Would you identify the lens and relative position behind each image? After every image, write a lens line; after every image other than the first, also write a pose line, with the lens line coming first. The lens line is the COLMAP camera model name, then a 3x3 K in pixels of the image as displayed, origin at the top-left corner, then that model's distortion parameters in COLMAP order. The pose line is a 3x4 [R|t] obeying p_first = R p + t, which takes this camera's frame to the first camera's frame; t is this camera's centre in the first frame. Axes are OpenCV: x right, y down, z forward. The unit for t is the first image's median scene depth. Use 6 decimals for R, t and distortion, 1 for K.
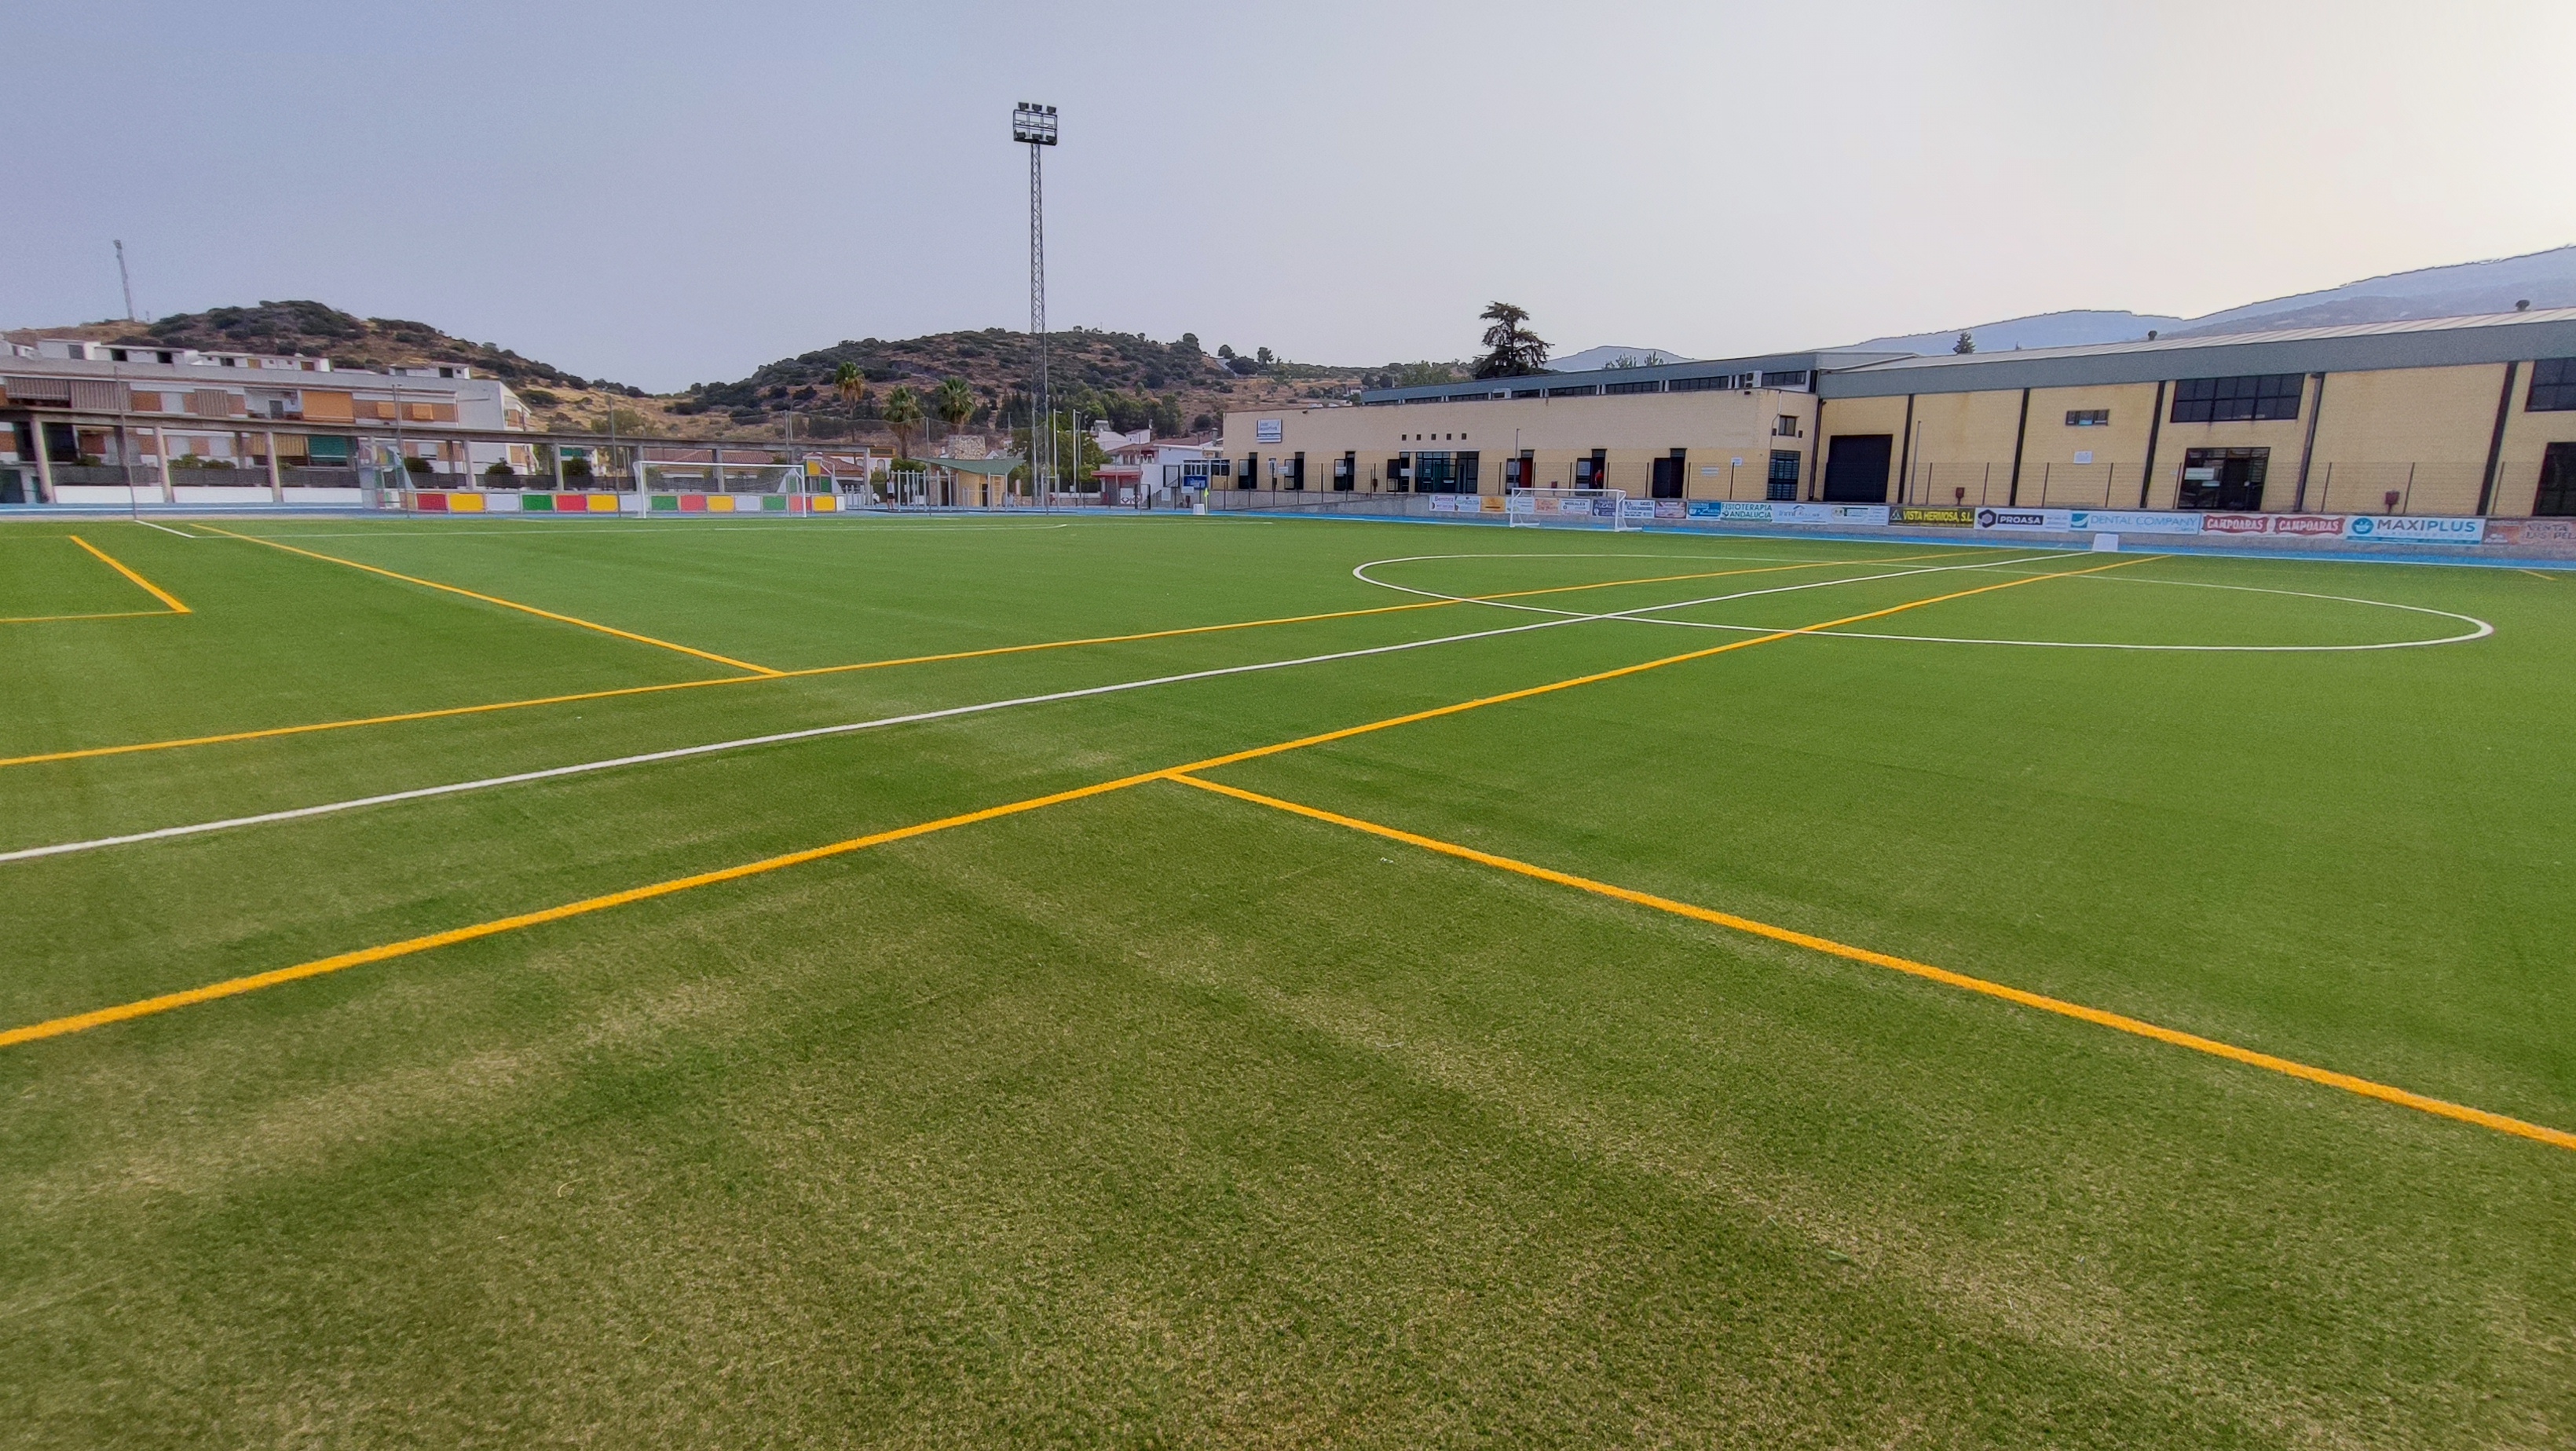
lens RADIAL K [[1184.0, 0, 1299.3], [0, 1184.0, 713.8], [0, 0, 1]] dist [-0.008659, 0.005412]
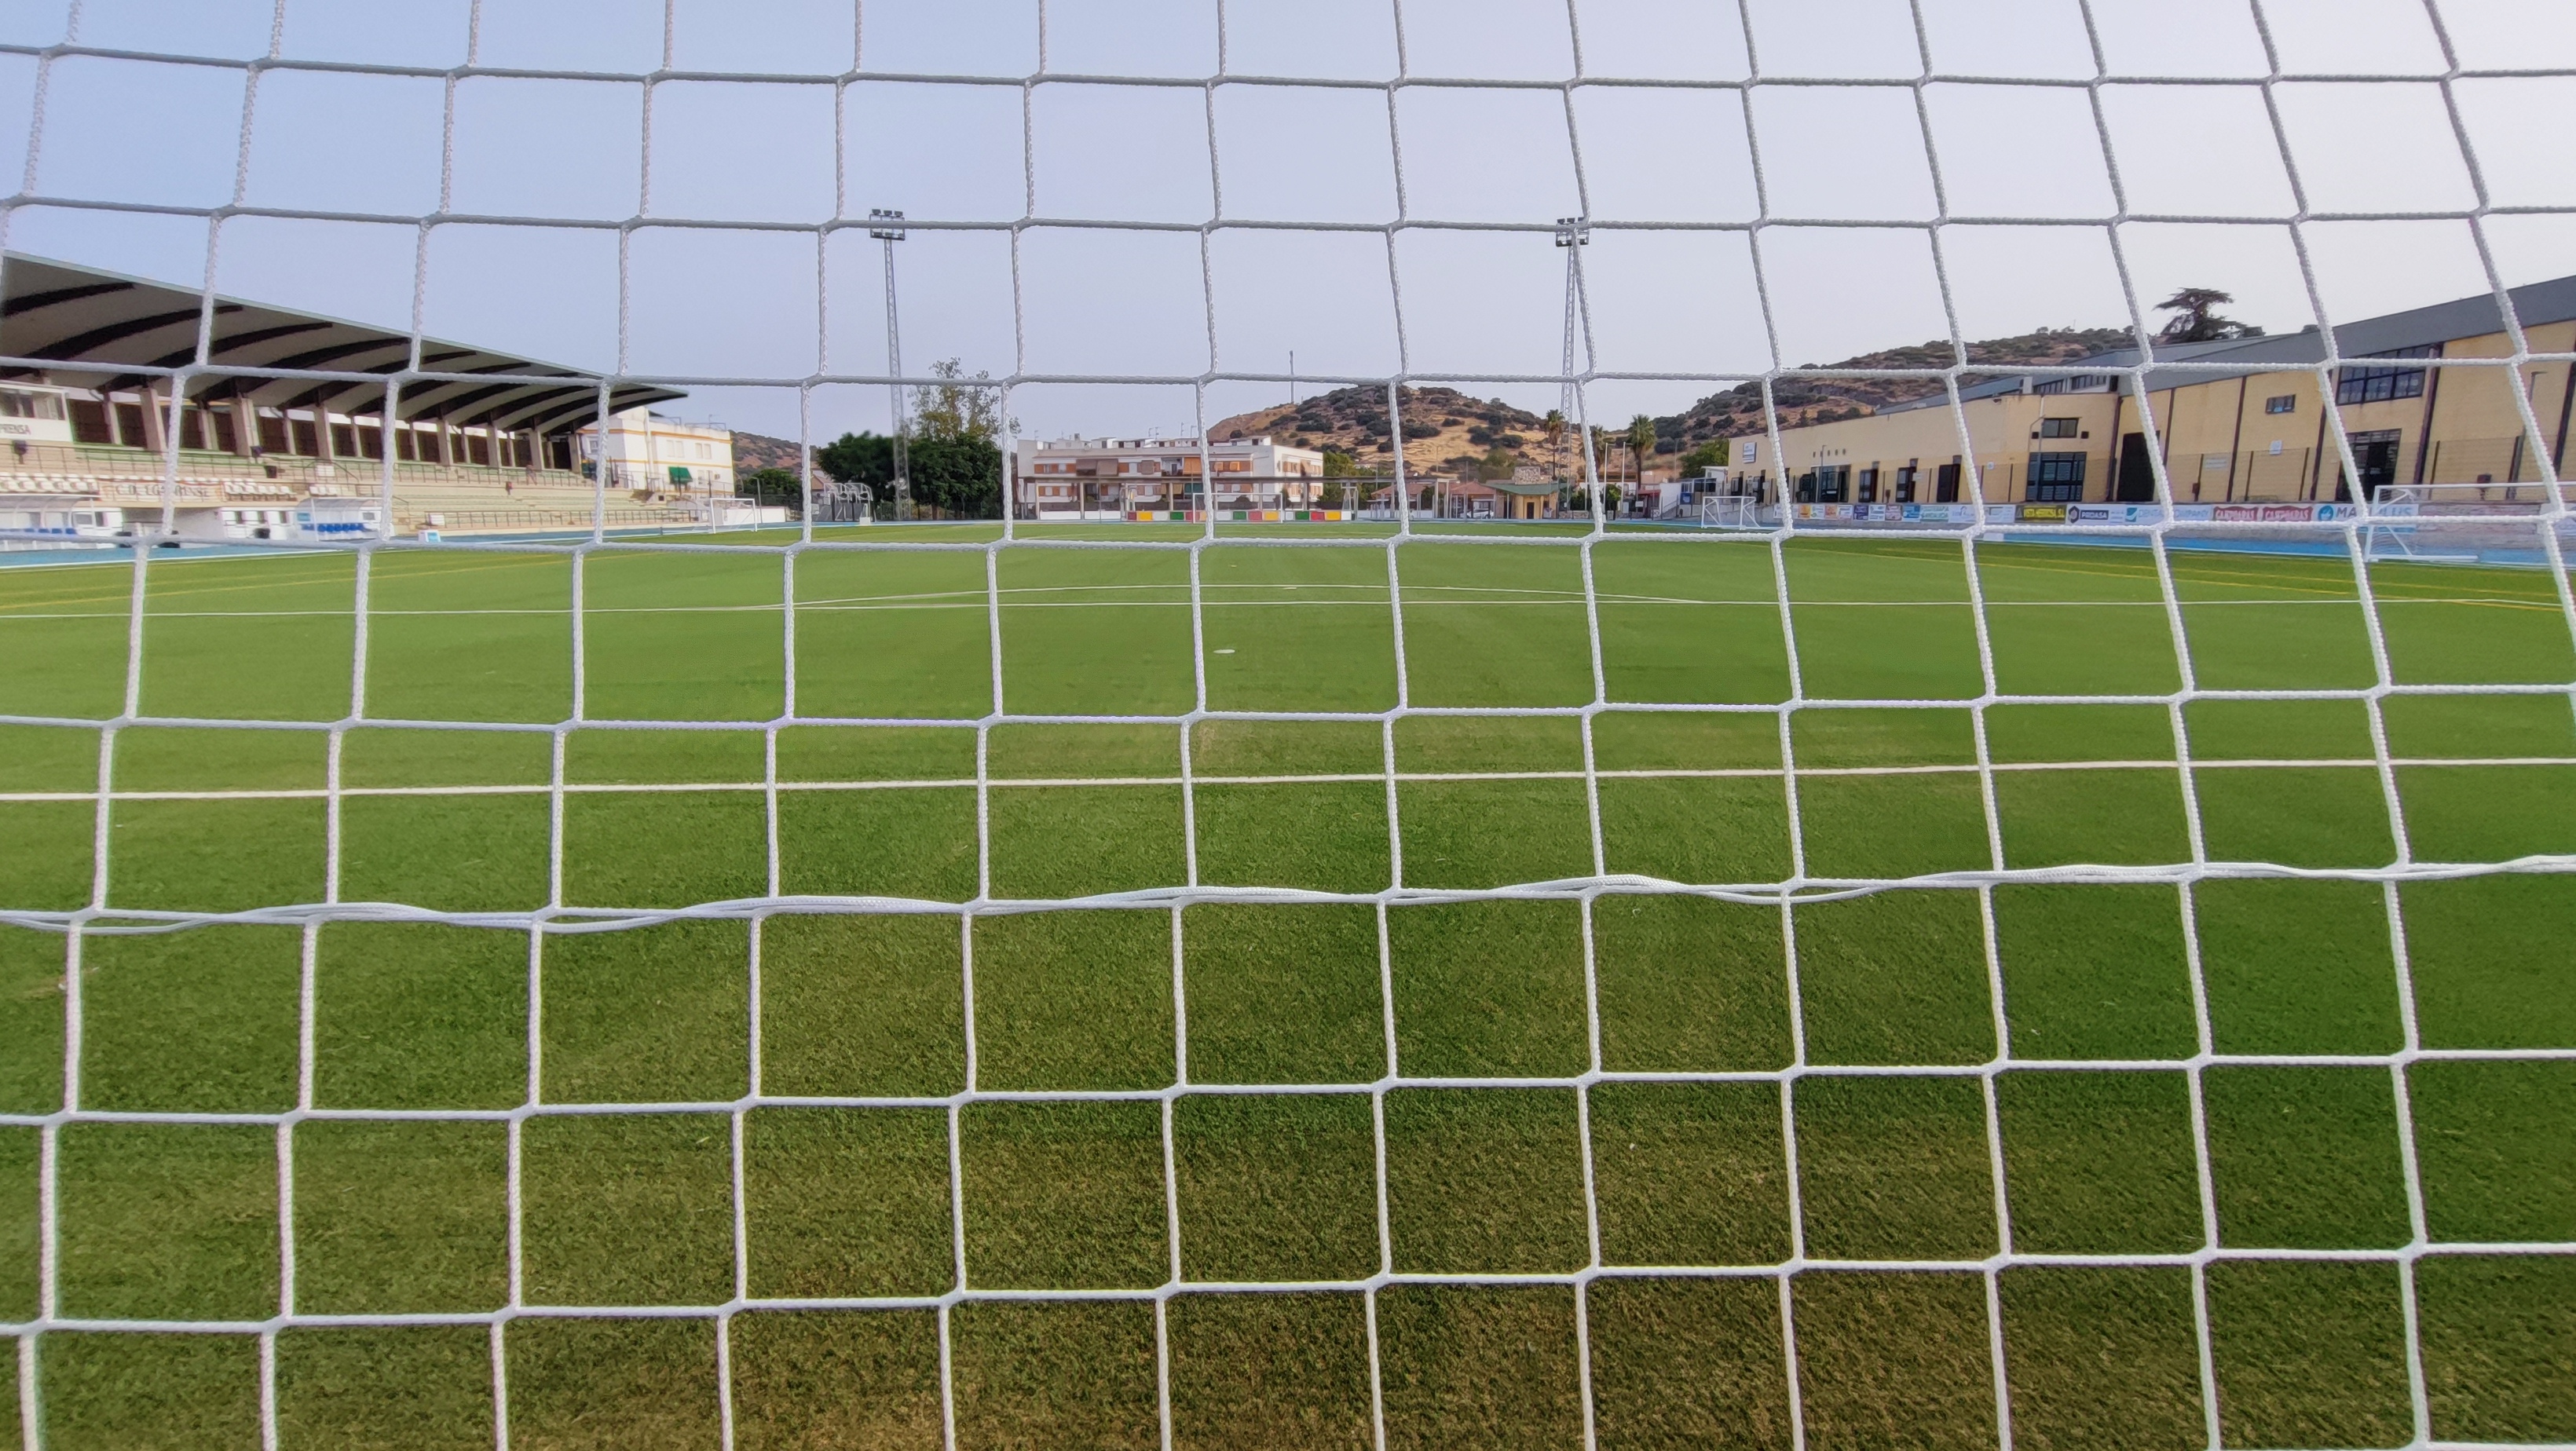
lens RADIAL K [[1184.0, 0, 1304.3], [0, 1184.0, 691.4], [0, 0, 1]] dist [-0.008659, 0.005412]
pose [[0.707385, 0.090757, -0.700977, 0.544315], [-0.116408, 0.993139, 0.011111, 0.034202], [0.697177, 0.073739, 0.713097, -0.118982]]
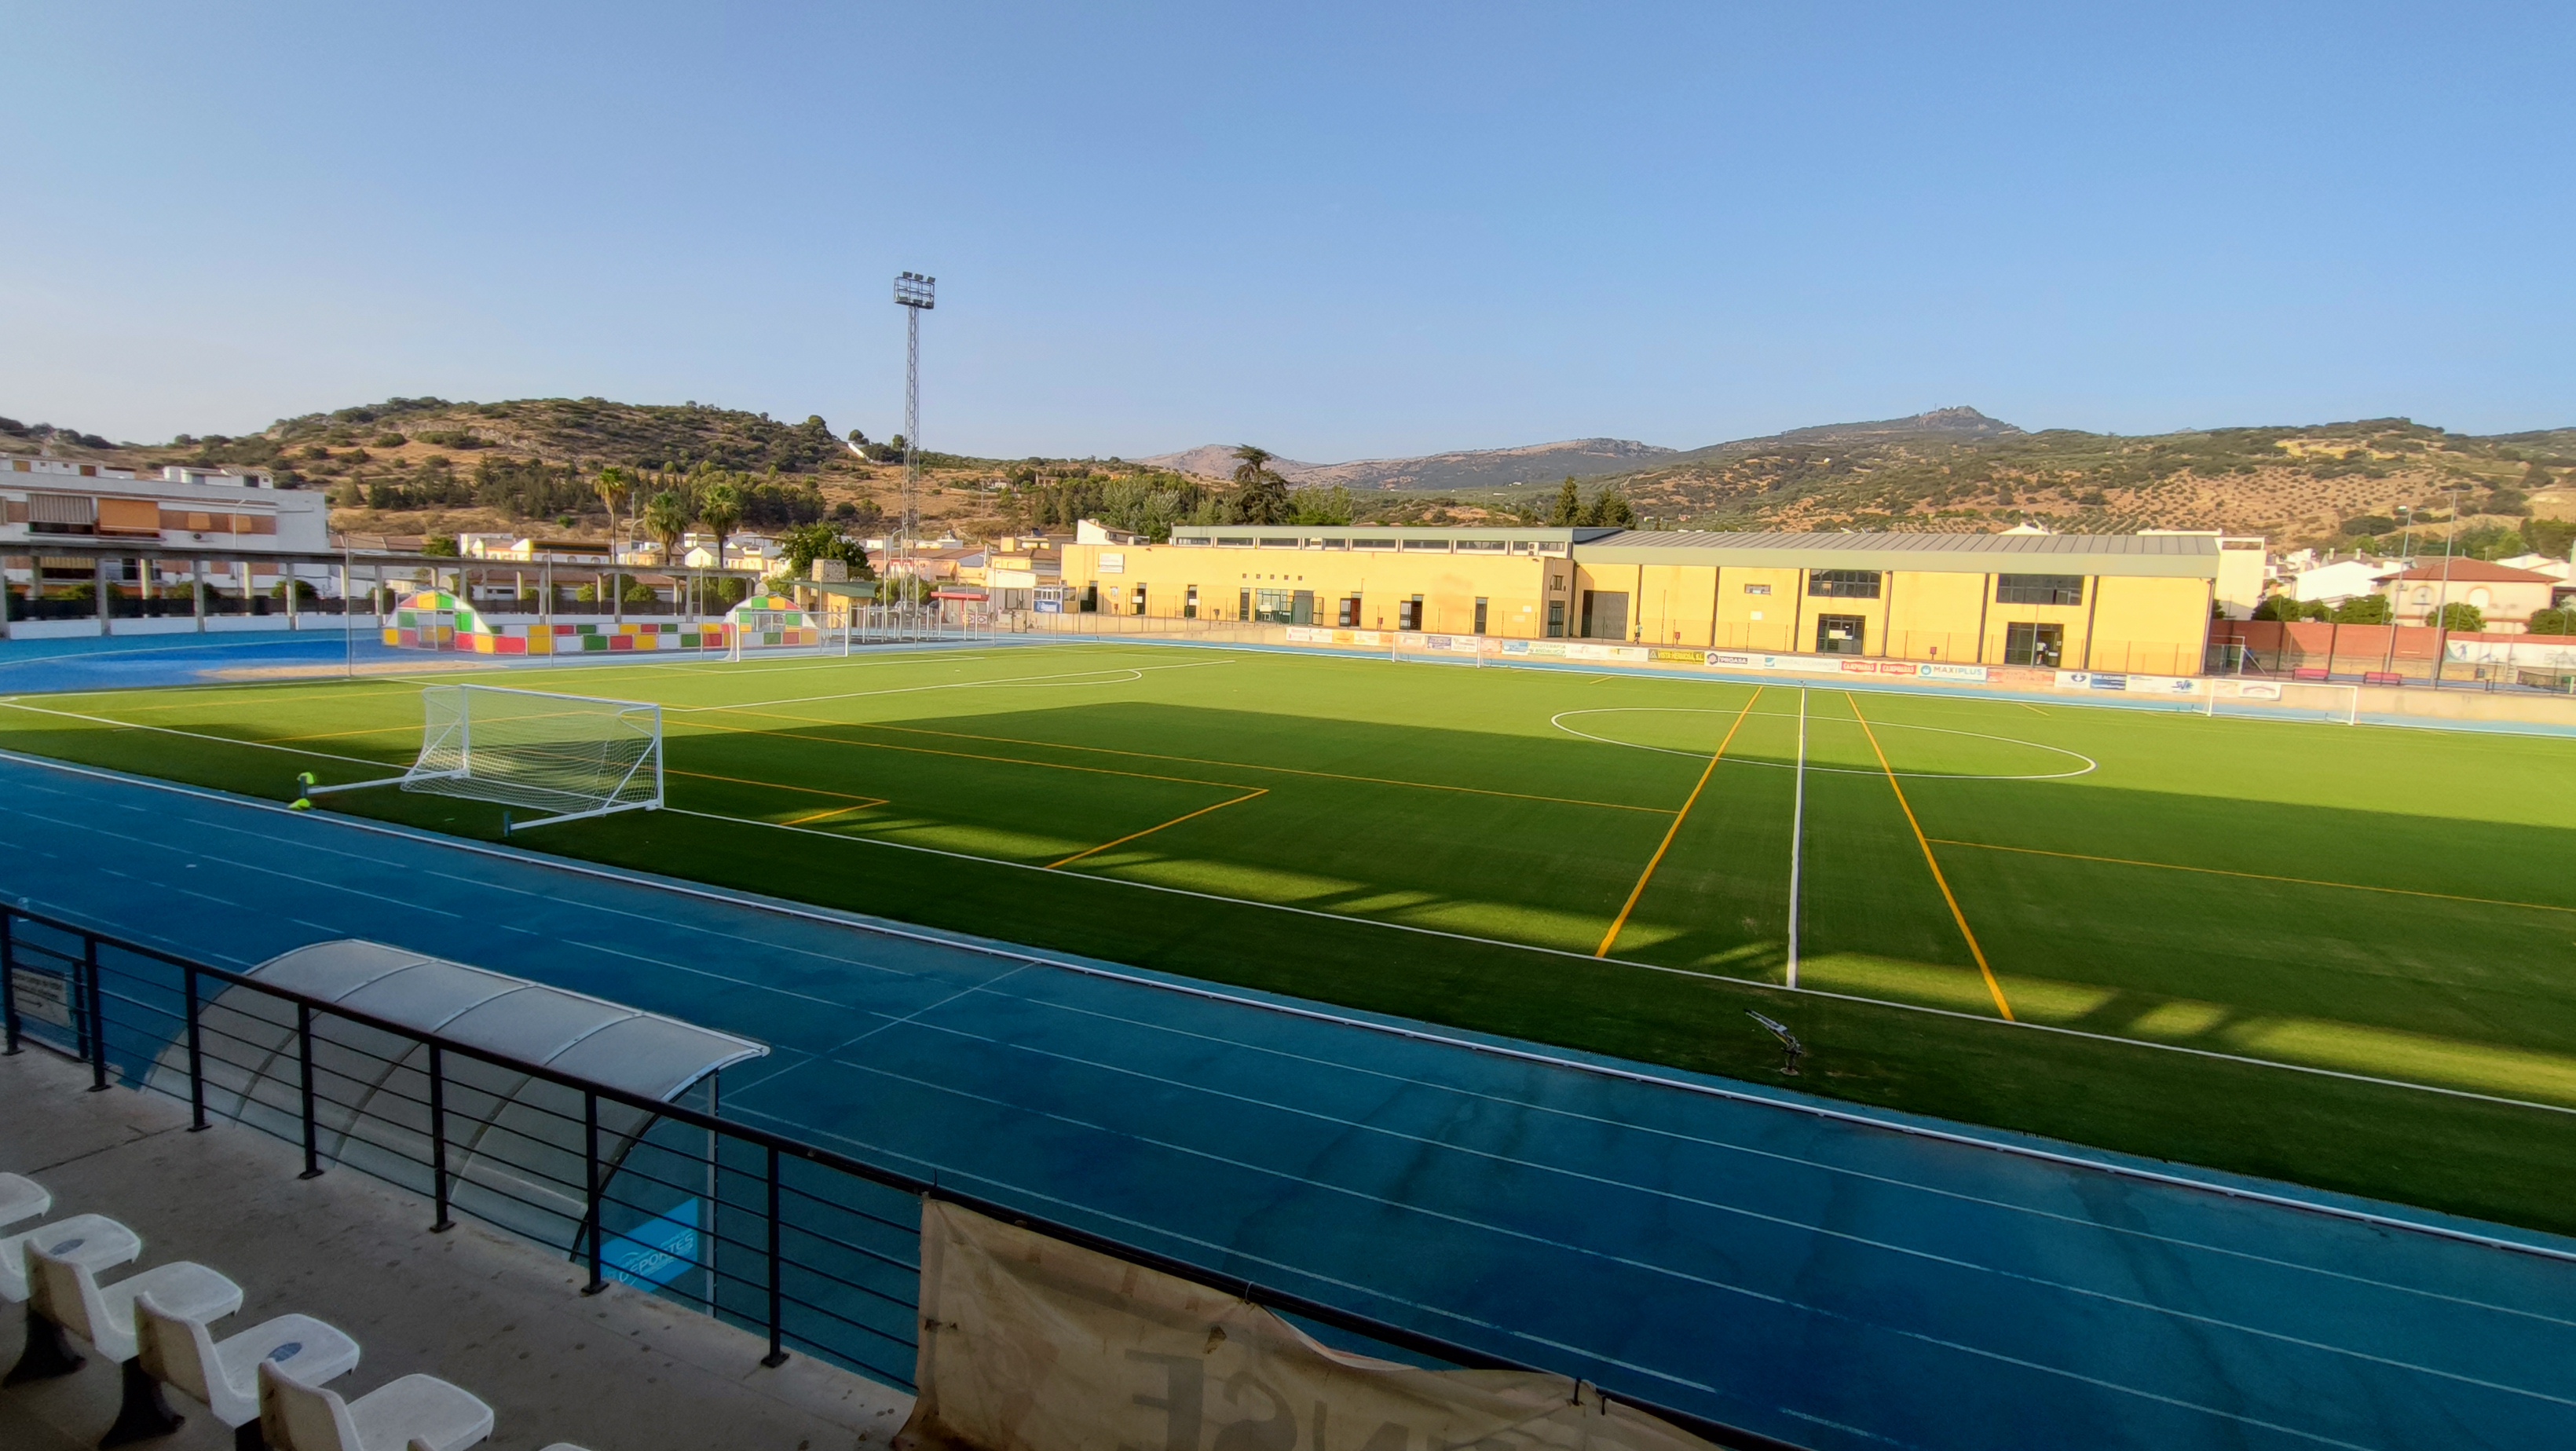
lens RADIAL K [[1184.0, 0, 1299.1], [0, 1184.0, 709.8], [0, 0, 1]] dist [-0.008659, 0.005412]
pose [[0.948317, -0.011730, 0.317108, -0.239213], [0.035528, 0.996958, -0.069370, -0.012295], [-0.315330, 0.077051, 0.945849, -0.143094]]
